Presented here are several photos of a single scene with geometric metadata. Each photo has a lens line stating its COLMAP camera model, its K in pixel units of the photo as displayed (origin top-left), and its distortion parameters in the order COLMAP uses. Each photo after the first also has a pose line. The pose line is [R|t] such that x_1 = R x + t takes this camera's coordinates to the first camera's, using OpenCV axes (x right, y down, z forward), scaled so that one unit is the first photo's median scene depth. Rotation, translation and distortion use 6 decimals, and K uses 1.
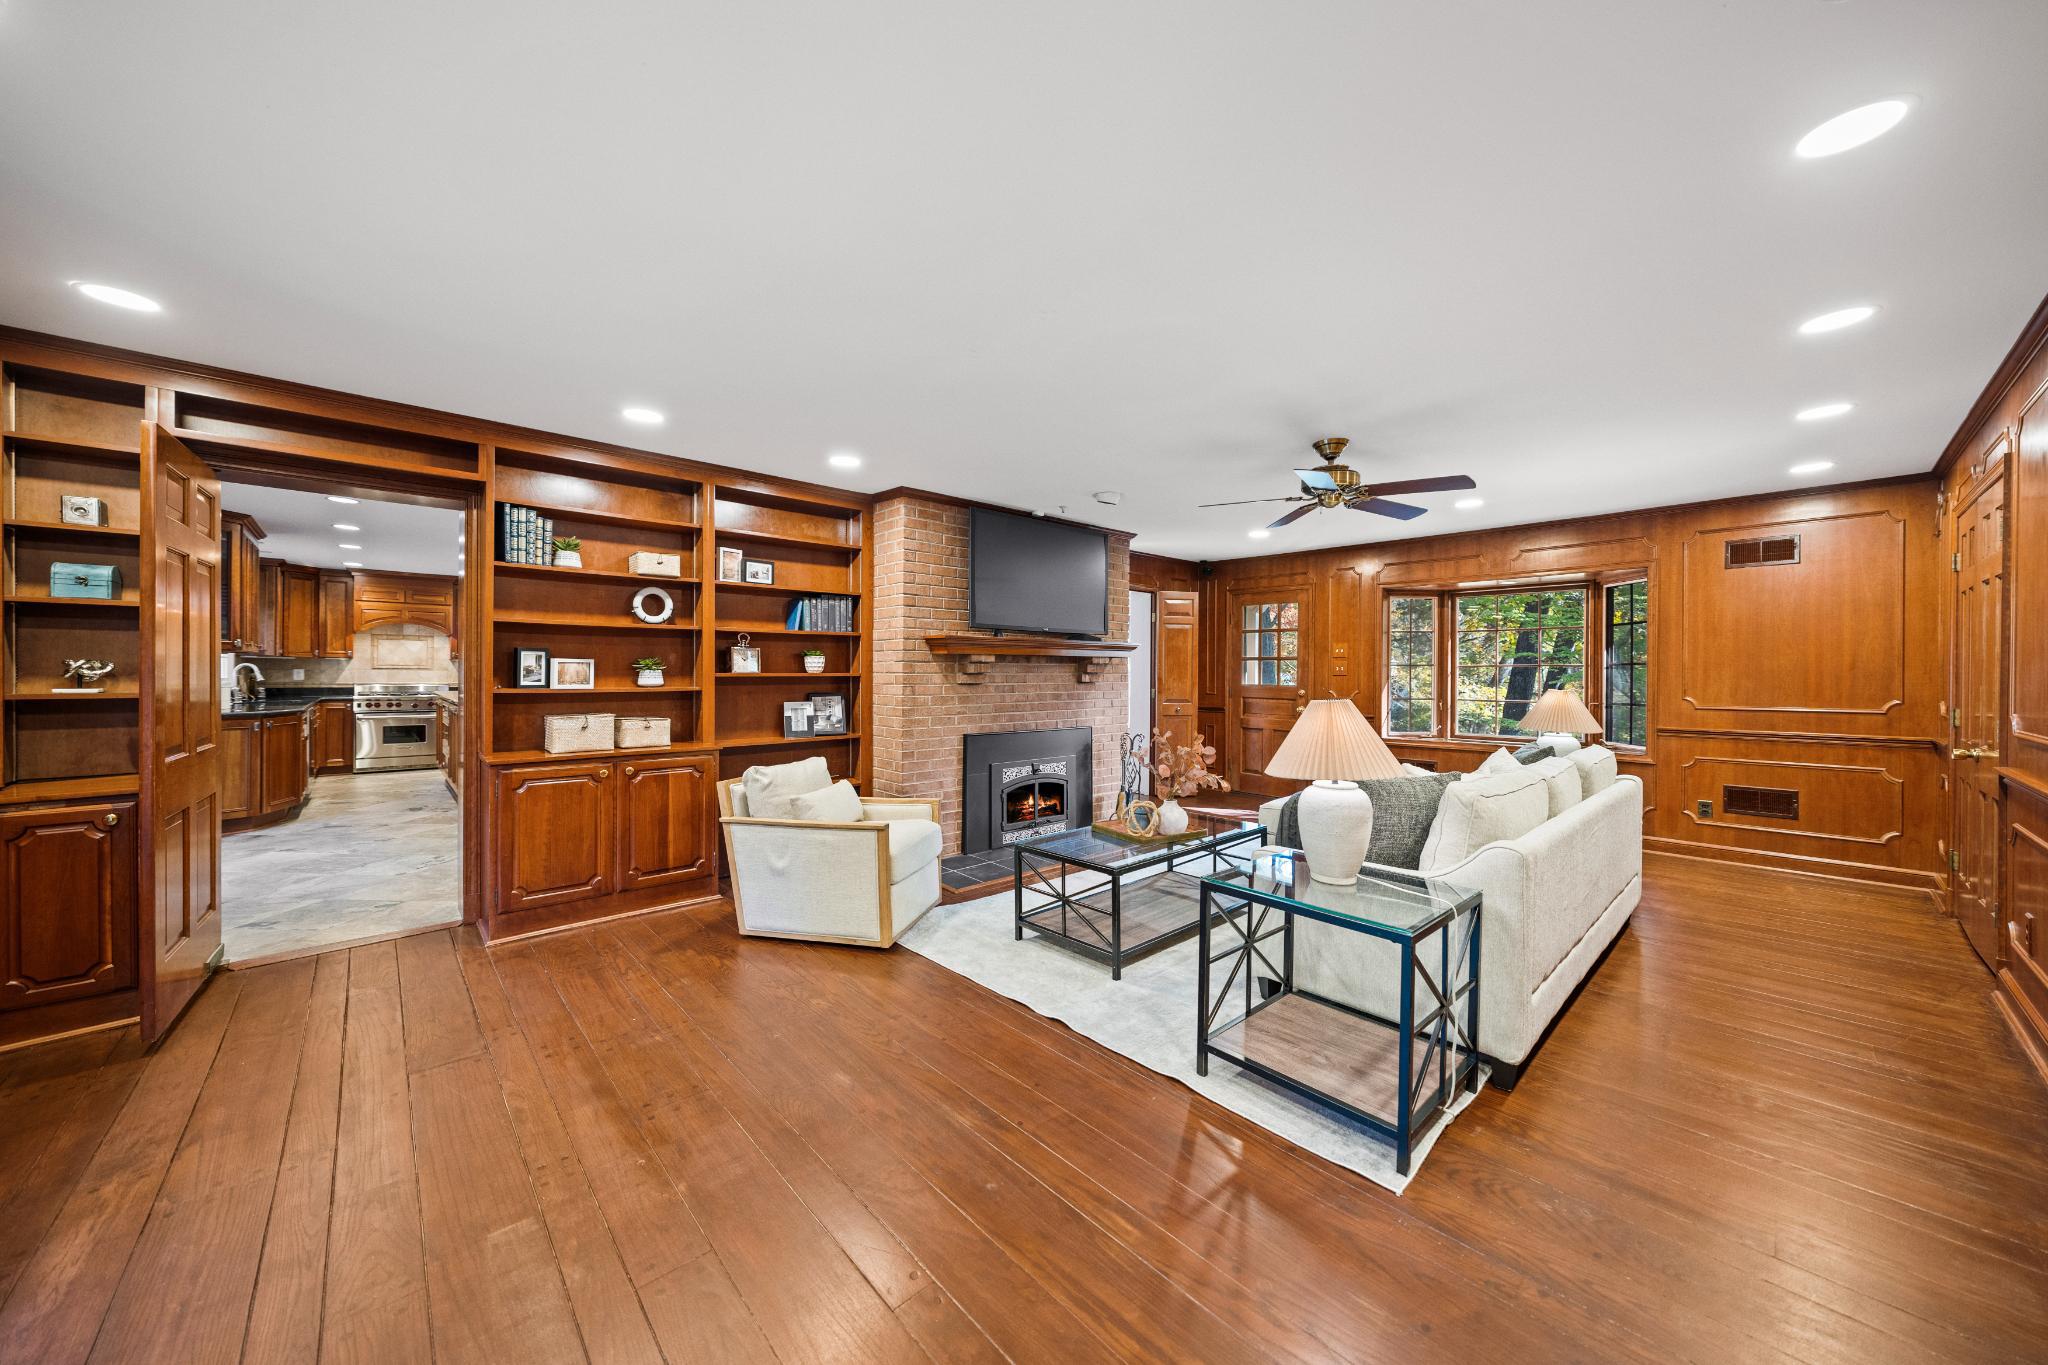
lens RADIAL K [[709.9, 0, 1012.2], [0, 709.9, 675.1], [0, 0, 1]] dist [-0.002814, -0.000115]
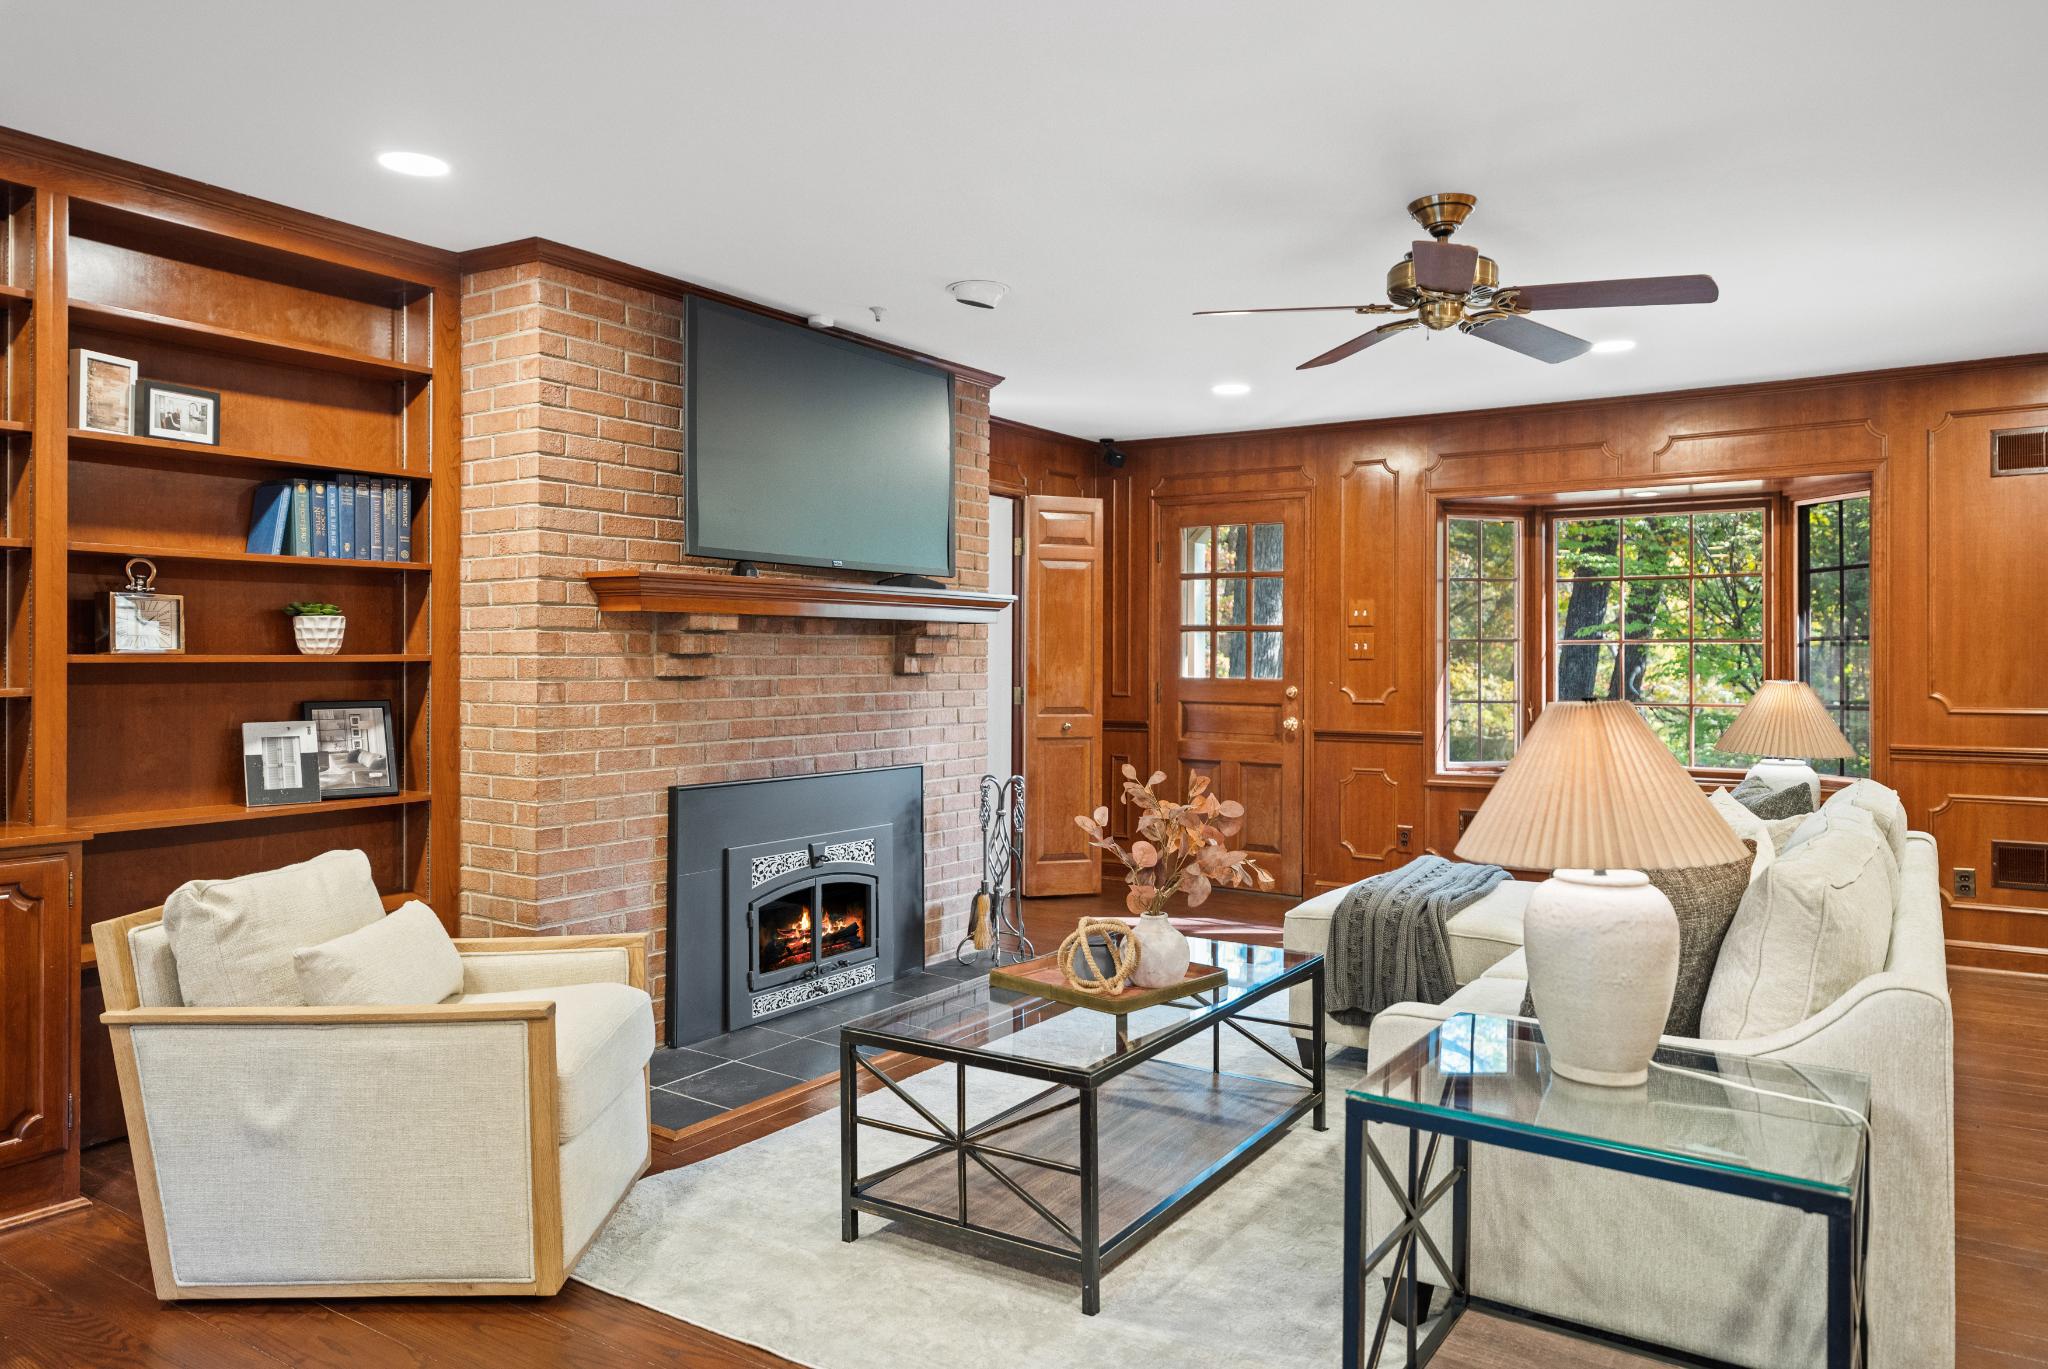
lens RADIAL K [[1362.2, 0, 1010.1], [0, 1362.2, 655.8], [0, 0, 1]] dist [0.005092, -0.005493]
pose [[0.970109, -0.001855, 0.242662, -0.076290], [0.003140, 0.999983, -0.004909, 0.003451], [-0.242649, 0.005524, 0.970099, 0.095798]]
